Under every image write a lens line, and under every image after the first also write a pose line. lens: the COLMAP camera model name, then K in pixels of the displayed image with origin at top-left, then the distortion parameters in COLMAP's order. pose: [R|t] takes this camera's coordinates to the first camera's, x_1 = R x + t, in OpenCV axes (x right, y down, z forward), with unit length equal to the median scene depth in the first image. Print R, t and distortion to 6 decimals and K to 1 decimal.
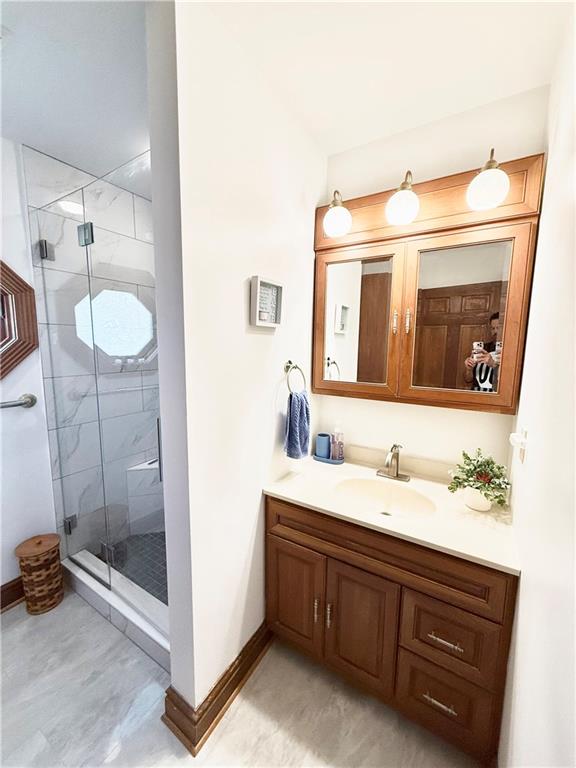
lens RADIAL K [[310.9, 0, 288.0], [0, 310.9, 384.0], [0, 0, 1]] dist [0.000447, -0.000053]
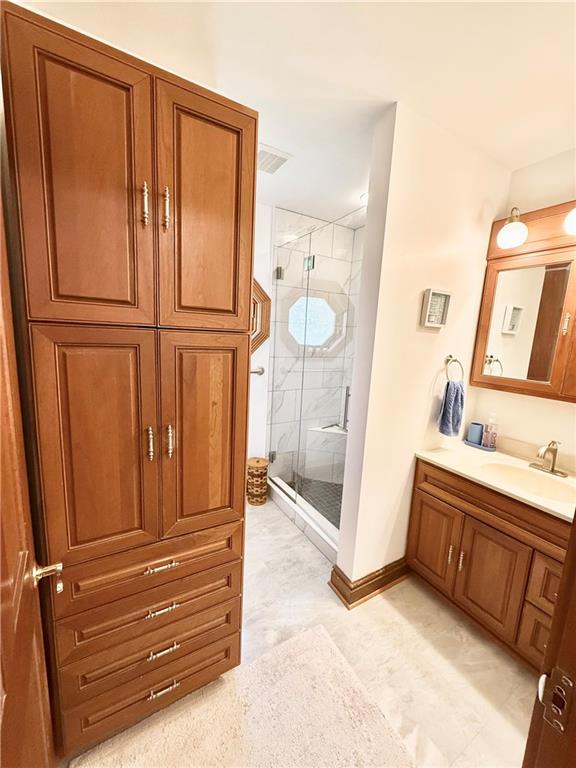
lens RADIAL K [[310.9, 0, 288.0], [0, 310.9, 384.0], [0, 0, 1]] dist [0.000447, -0.000053]
pose [[0.882959, 0.104404, -0.457692, 0.012539], [-0.098625, 0.994452, 0.036582, 0.055988], [0.458972, 0.012839, 0.888358, -0.366314]]
